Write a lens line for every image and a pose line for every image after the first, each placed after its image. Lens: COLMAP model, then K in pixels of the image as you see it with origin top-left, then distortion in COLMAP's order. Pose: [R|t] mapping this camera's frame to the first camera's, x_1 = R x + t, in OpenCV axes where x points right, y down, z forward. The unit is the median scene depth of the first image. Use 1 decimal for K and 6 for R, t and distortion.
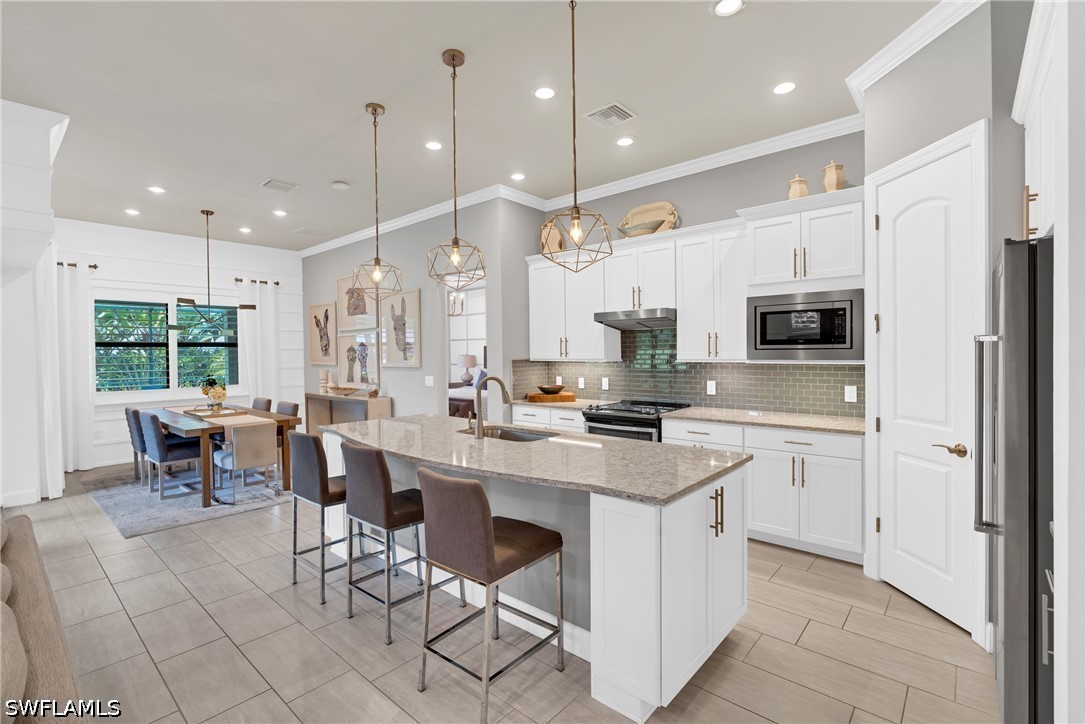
lens RADIAL K [[488.9, 0, 540.6], [0, 488.9, 355.5], [0, 0, 1]] dist [-0.004913, 0.000441]
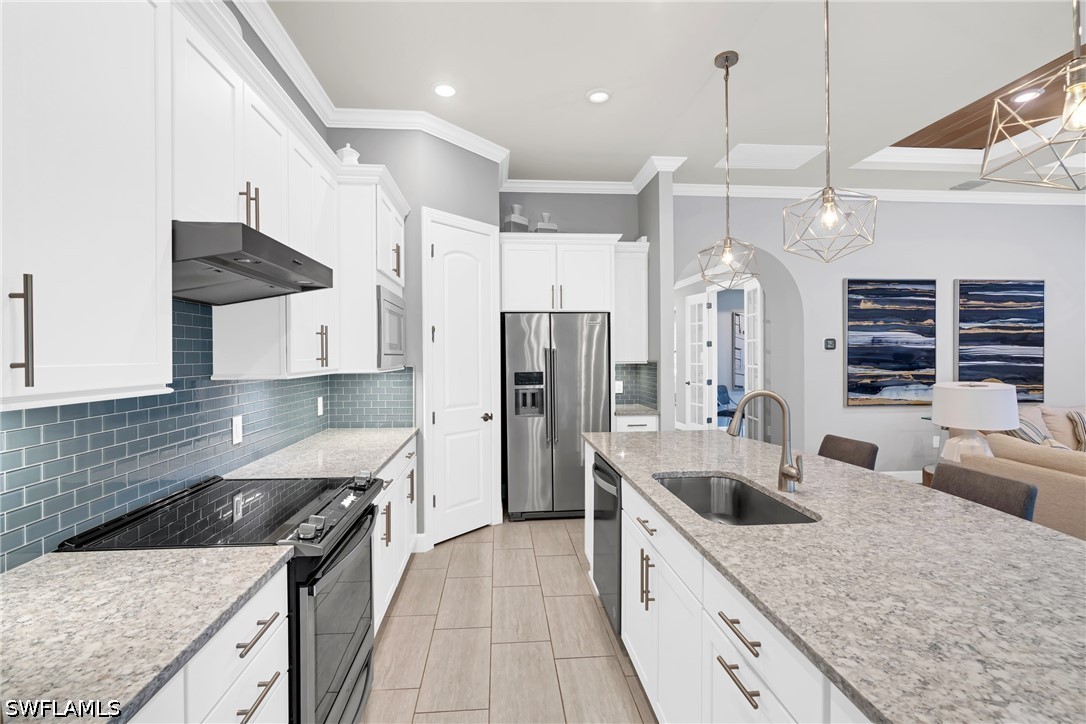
lens RADIAL K [[488.9, 0, 540.6], [0, 488.9, 355.5], [0, 0, 1]] dist [-0.004913, 0.000441]
pose [[-0.724821, 0.016067, 0.688750, -0.270759], [0.020812, 0.999782, -0.001421, -0.004350], [-0.688623, 0.013304, -0.724997, 1.371162]]
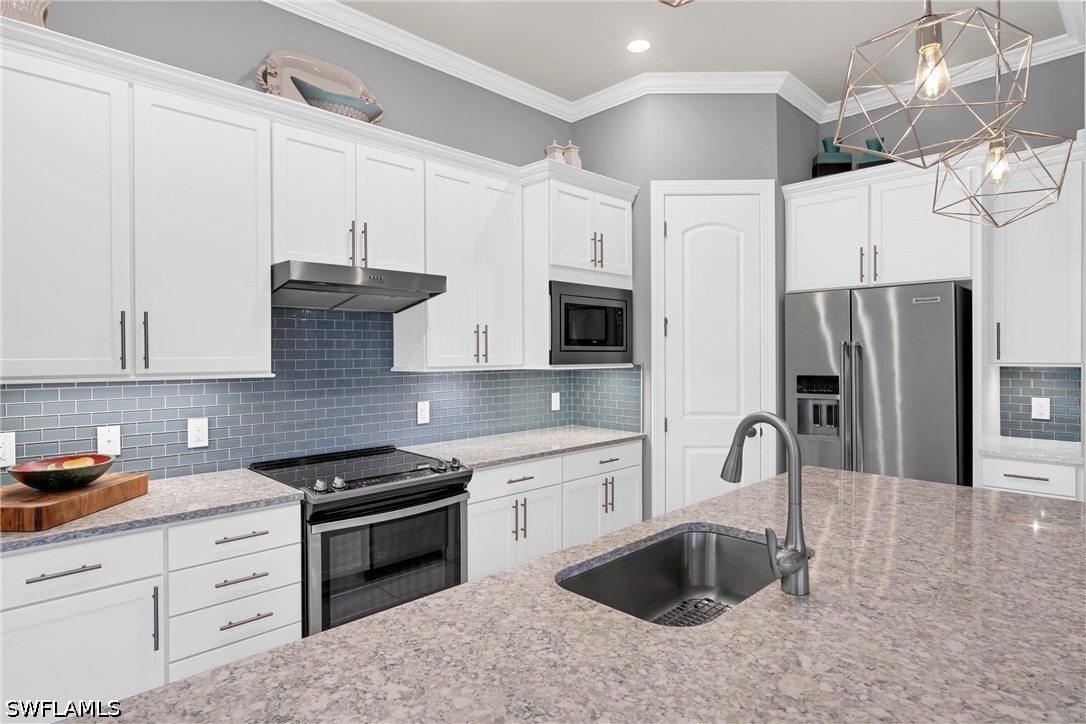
lens RADIAL K [[591.1, 0, 539.2], [0, 591.1, 355.3], [0, 0, 1]] dist [-0.000554, -0.000268]
pose [[0.073427, 0.007074, 0.997275, -0.468995], [0.011633, 0.999901, -0.007950, 0.001017], [-0.997233, 0.012185, 0.073338, 0.951240]]
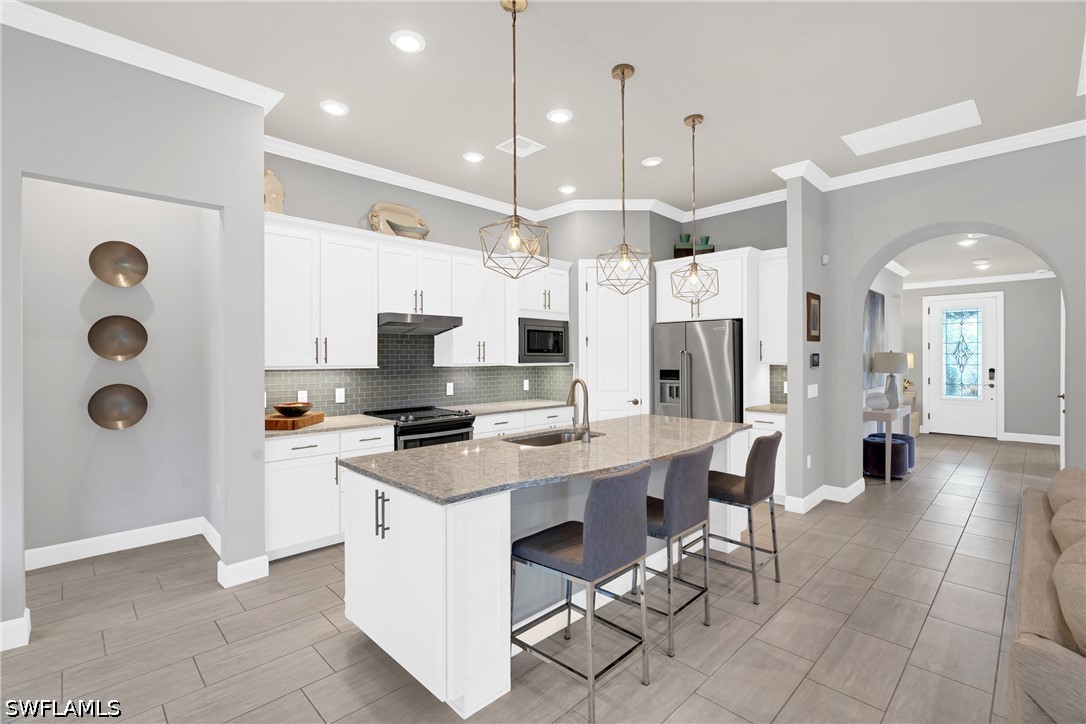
lens RADIAL K [[488.9, 0, 540.6], [0, 488.9, 355.5], [0, 0, 1]] dist [-0.004913, 0.000441]
pose [[0.072353, 0.014397, 0.997275, -0.928361], [0.009450, 0.999841, -0.015120, 0.008220], [-0.997334, 0.010519, 0.072206, 0.841893]]
